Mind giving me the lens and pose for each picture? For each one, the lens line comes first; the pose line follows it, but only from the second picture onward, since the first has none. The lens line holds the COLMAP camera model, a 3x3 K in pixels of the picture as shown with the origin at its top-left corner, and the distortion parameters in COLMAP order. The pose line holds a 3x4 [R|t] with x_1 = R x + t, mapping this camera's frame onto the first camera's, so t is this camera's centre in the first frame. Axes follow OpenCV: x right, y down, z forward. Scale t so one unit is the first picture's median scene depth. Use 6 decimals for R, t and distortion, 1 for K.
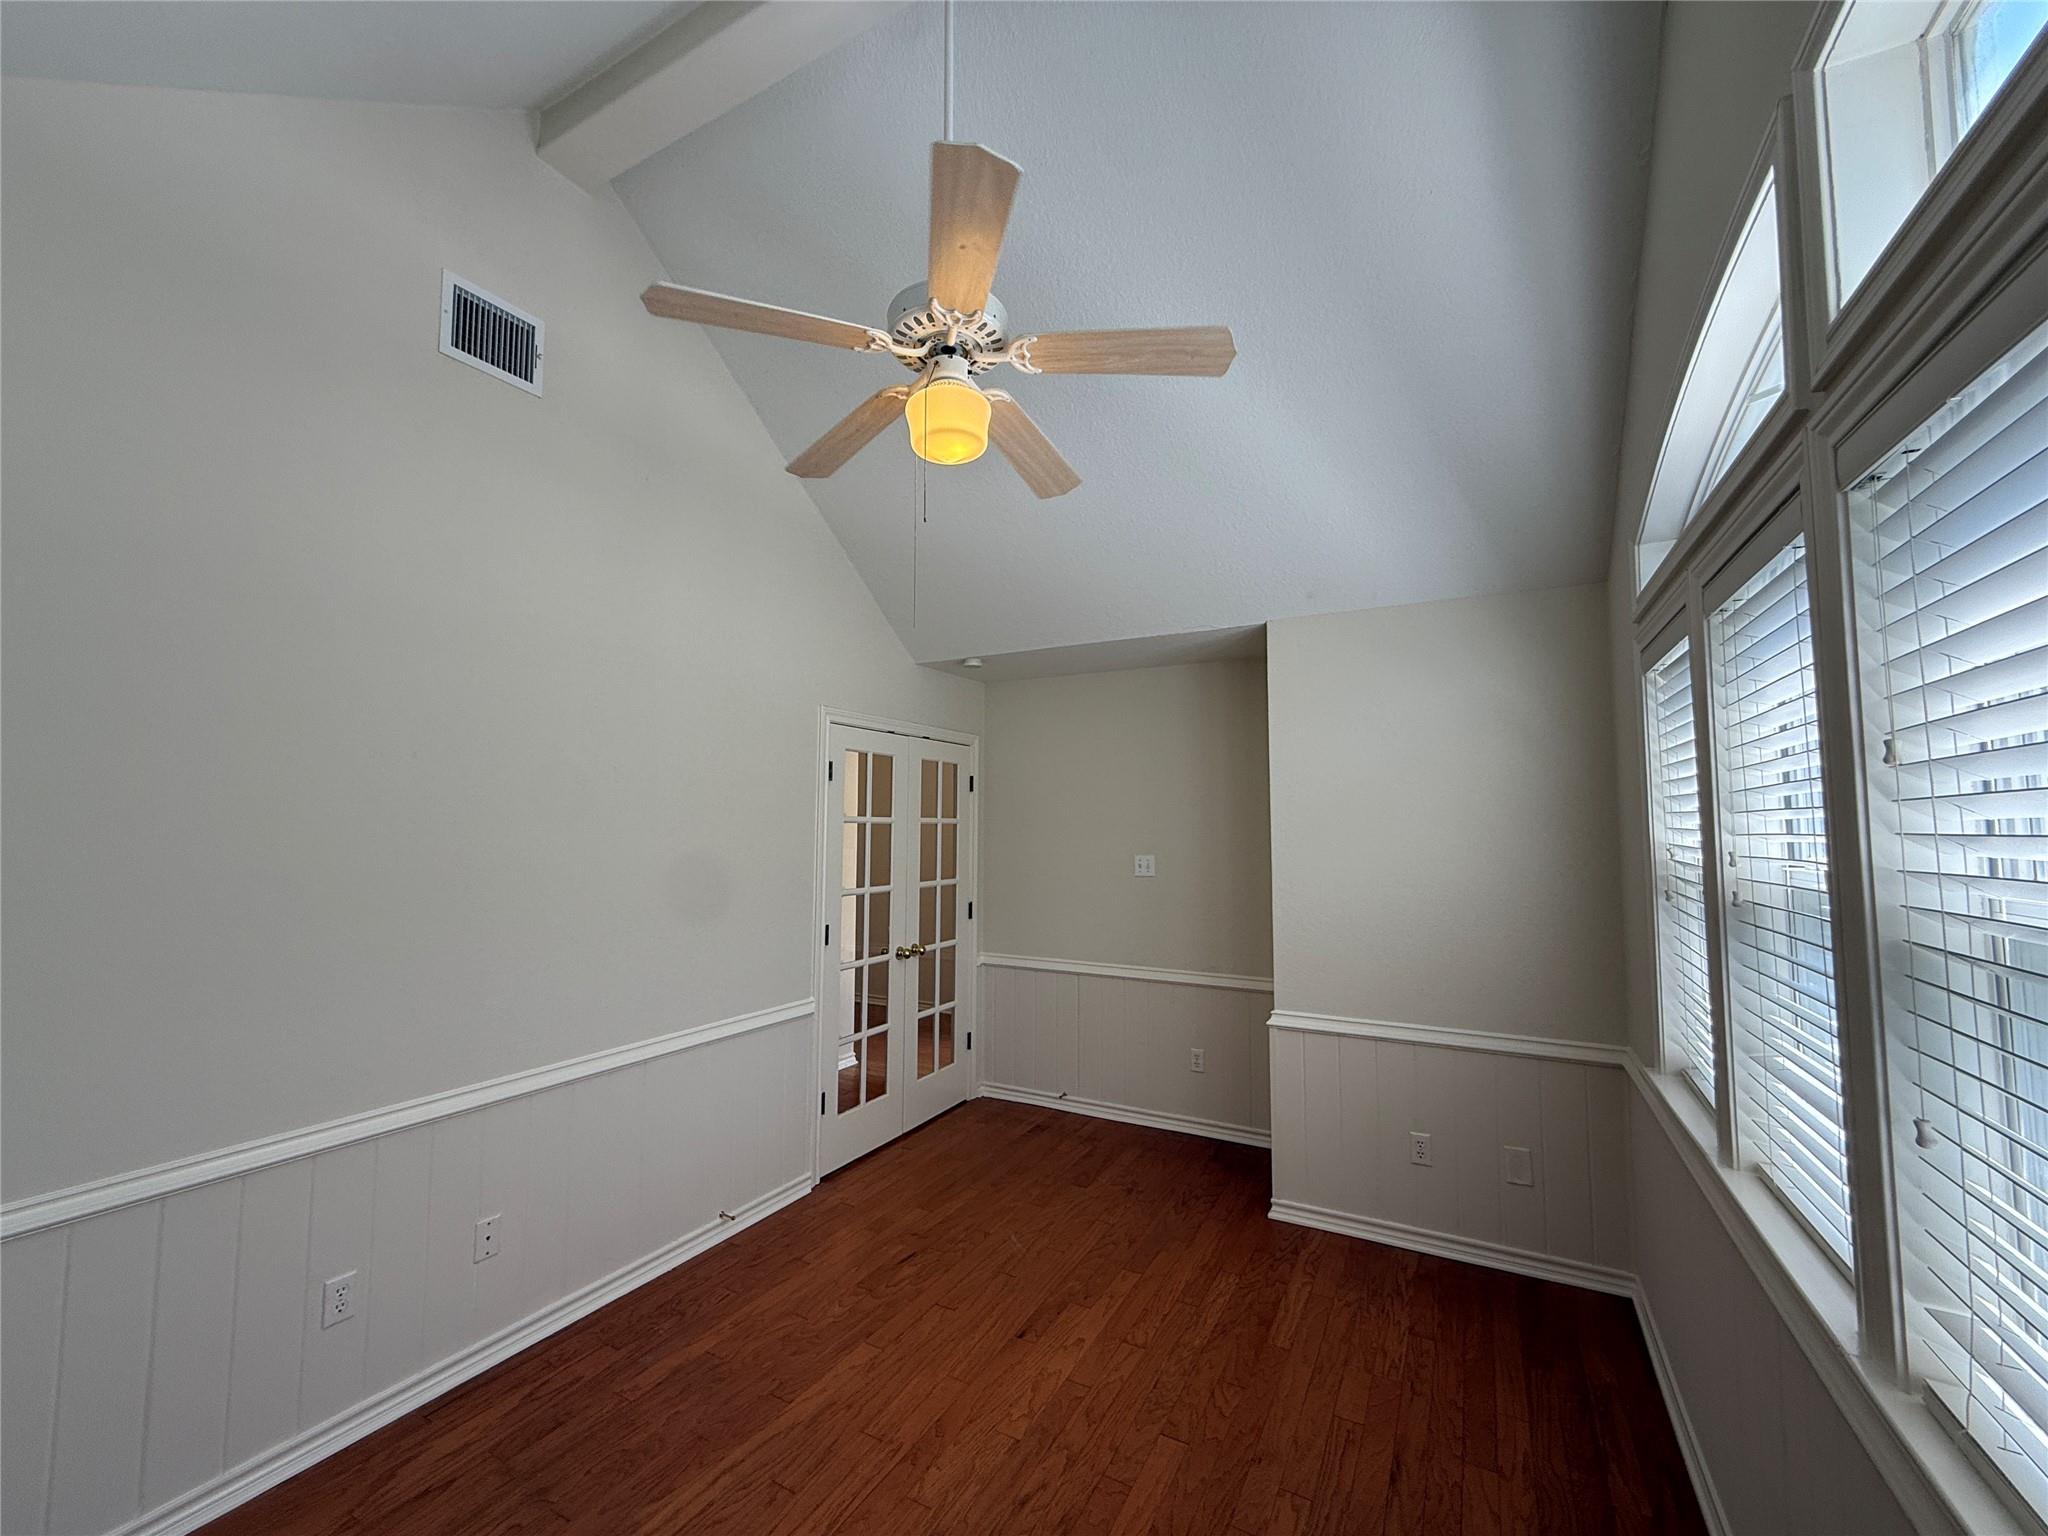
lens RADIAL K [[820.5, 0, 1017.5], [0, 820.5, 784.0], [0, 0, 1]] dist [0.000524, -0.000135]
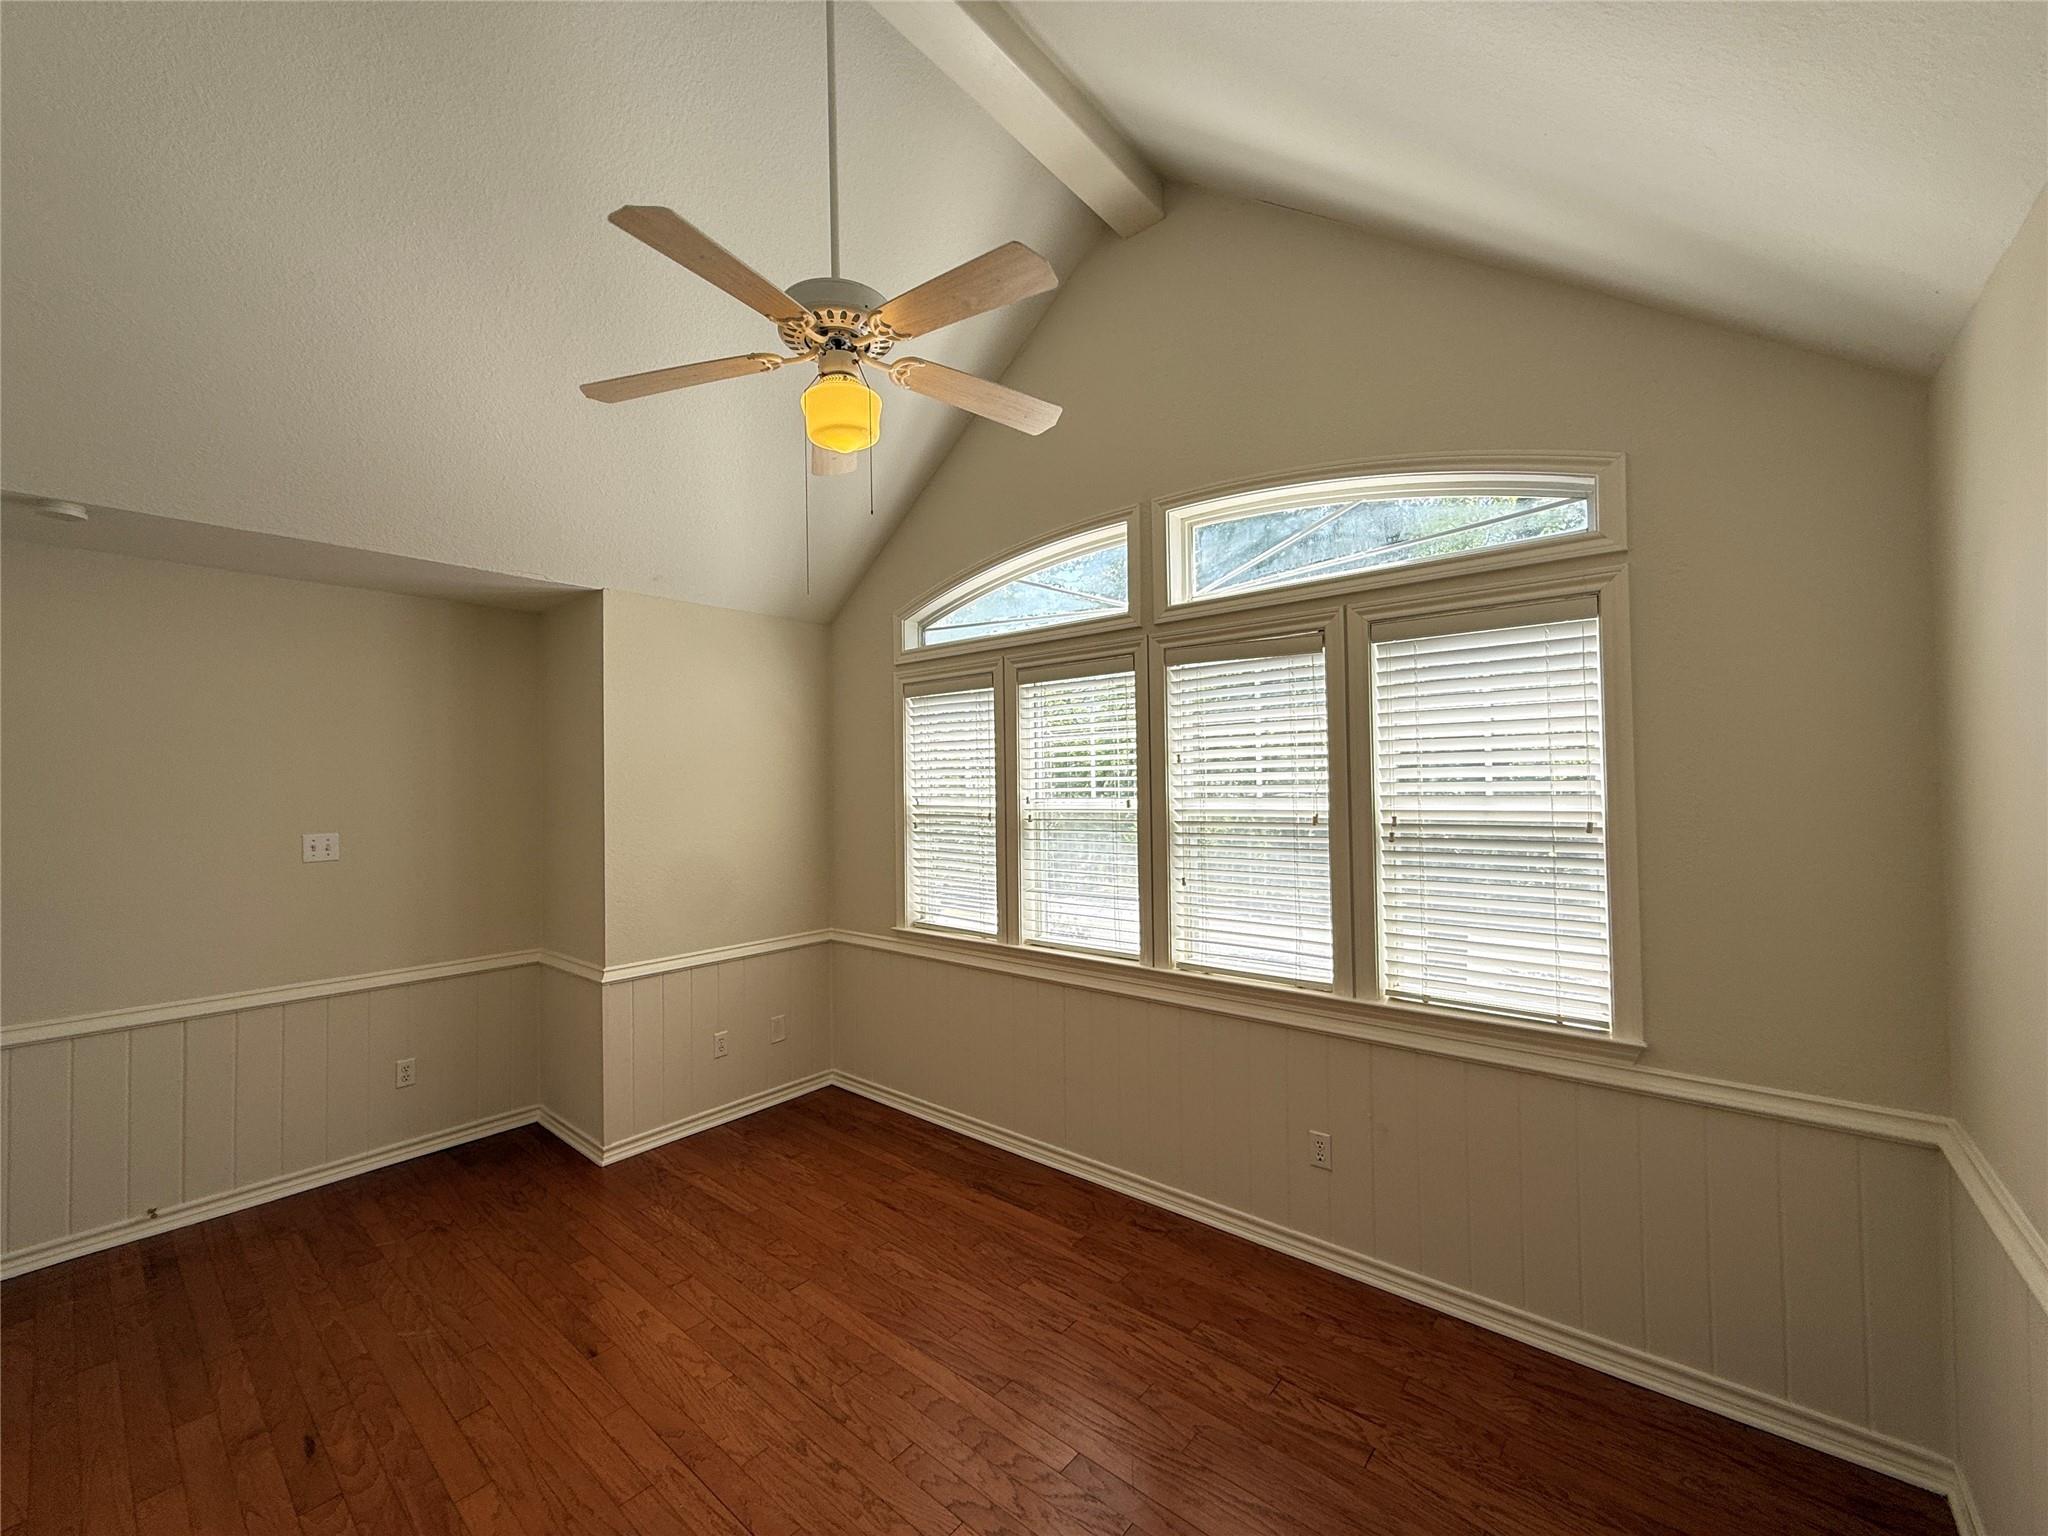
lens RADIAL K [[820.5, 0, 1017.5], [0, 820.5, 784.0], [0, 0, 1]] dist [0.000524, -0.000135]
pose [[0.191724, -0.002624, 0.981445, -0.705507], [-0.037596, 0.999243, 0.010016, 0.015453], [-0.980729, -0.038818, 0.191480, 0.348922]]
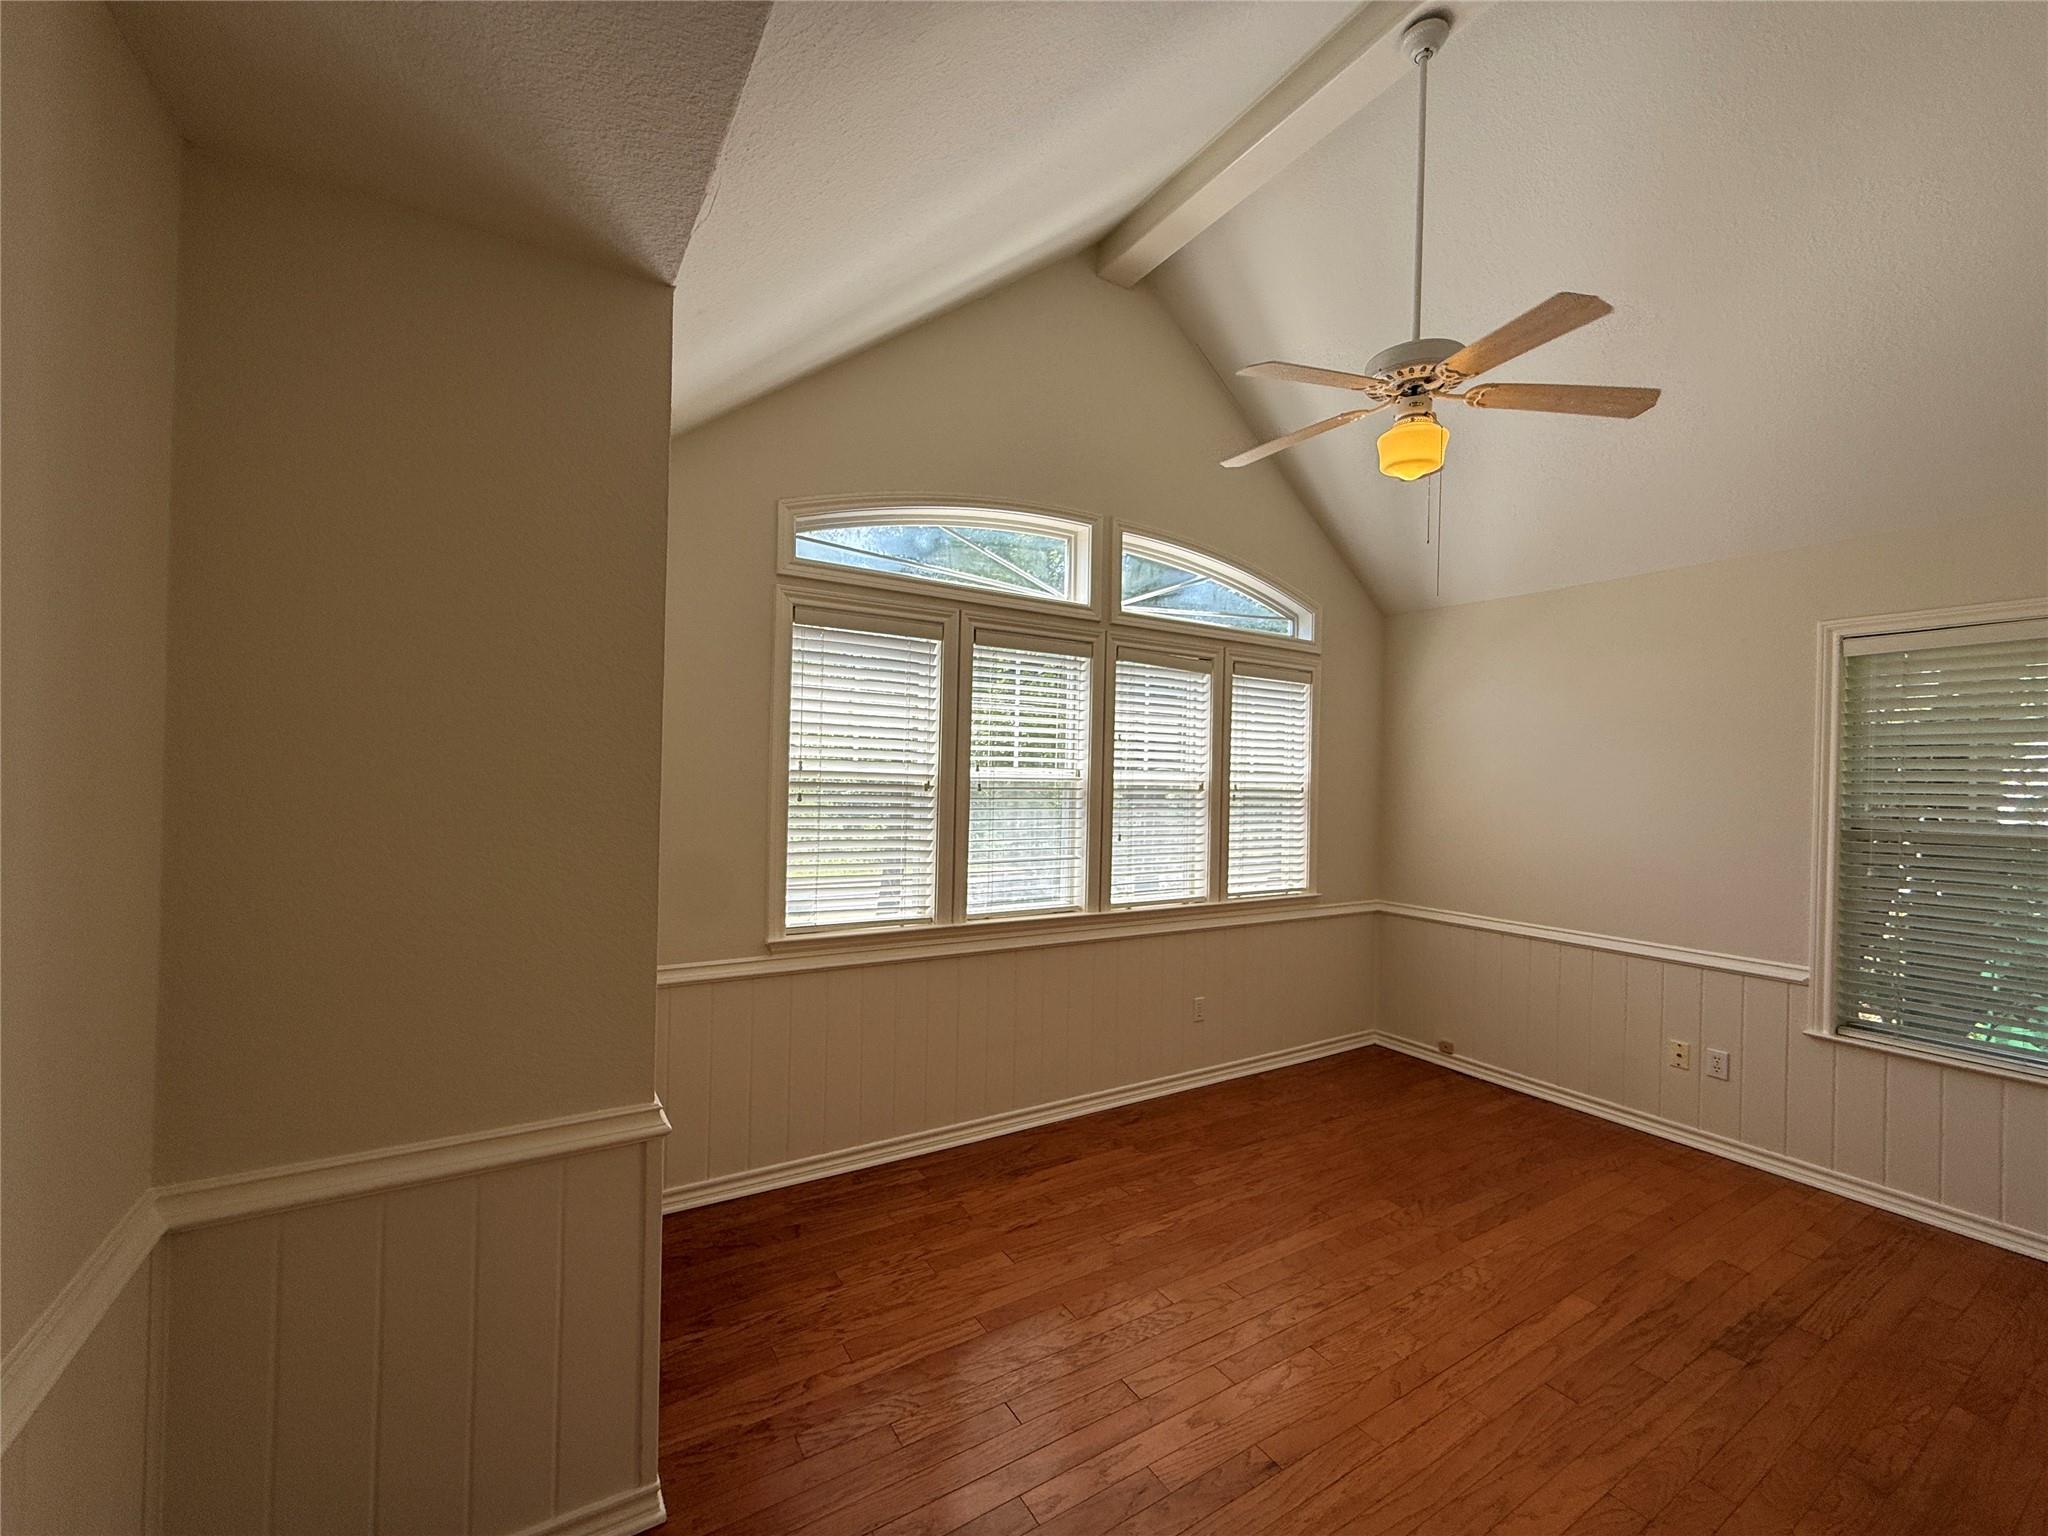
lens RADIAL K [[817.2, 0, 1019.2], [0, 817.2, 768.5], [0, 0, 1]] dist [-0.000524, 0.000073]
pose [[-0.871382, -0.043406, 0.488681, -0.113057], [-0.064514, 0.997567, -0.026431, 0.078569], [-0.486345, -0.054558, -0.872062, 1.564183]]
